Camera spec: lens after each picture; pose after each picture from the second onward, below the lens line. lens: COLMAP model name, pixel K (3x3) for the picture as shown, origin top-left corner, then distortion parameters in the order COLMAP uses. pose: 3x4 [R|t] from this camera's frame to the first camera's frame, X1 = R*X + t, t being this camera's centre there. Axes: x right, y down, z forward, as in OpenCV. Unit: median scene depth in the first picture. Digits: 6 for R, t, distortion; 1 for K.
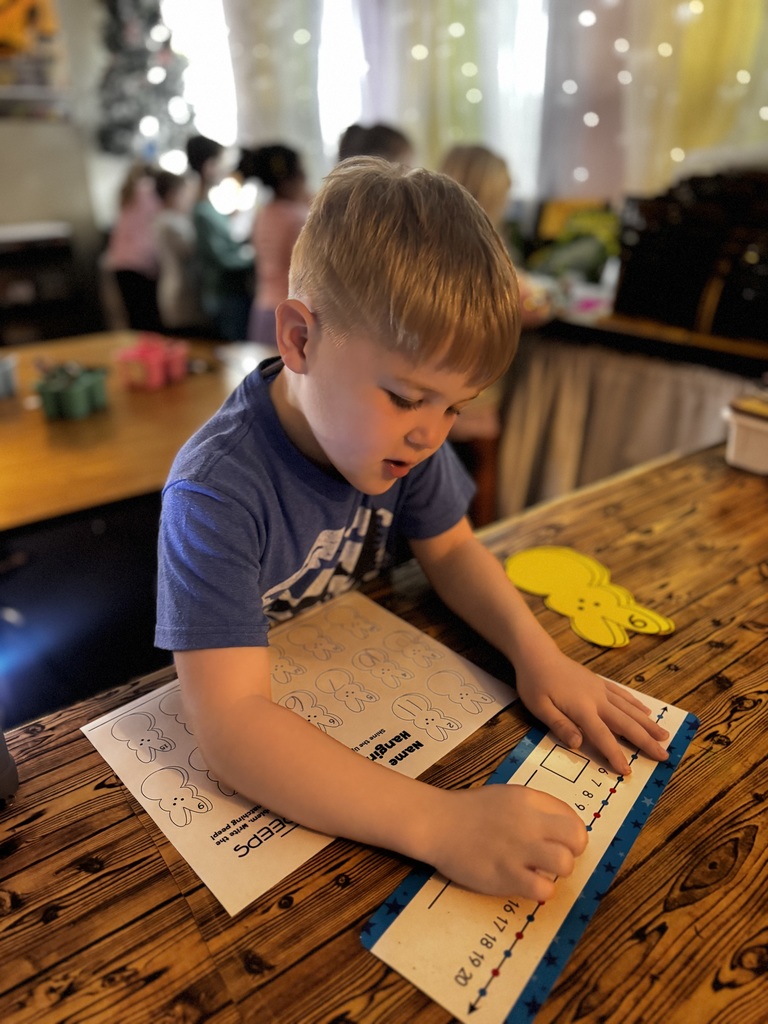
lens RADIAL K [[723.0, 0, 385.0], [0, 723.0, 510.6], [0, 0, 1]] dist [-0.008313, -0.010507]
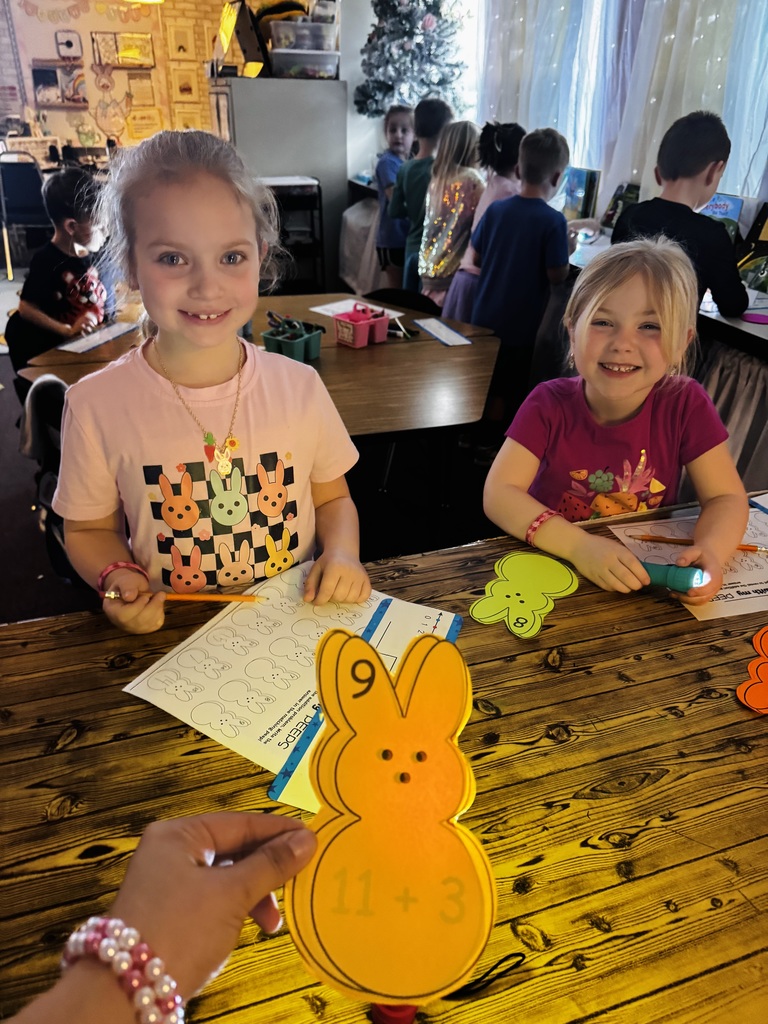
lens RADIAL K [[723.0, 0, 383.4], [0, 723.0, 512.7], [0, 0, 1]] dist [-0.008313, -0.010507]
pose [[0.949004, 0.185220, -0.255119, 0.270461], [-0.169292, 0.982045, 0.083238, -0.071399], [0.265956, -0.035804, 0.963320, -0.479217]]
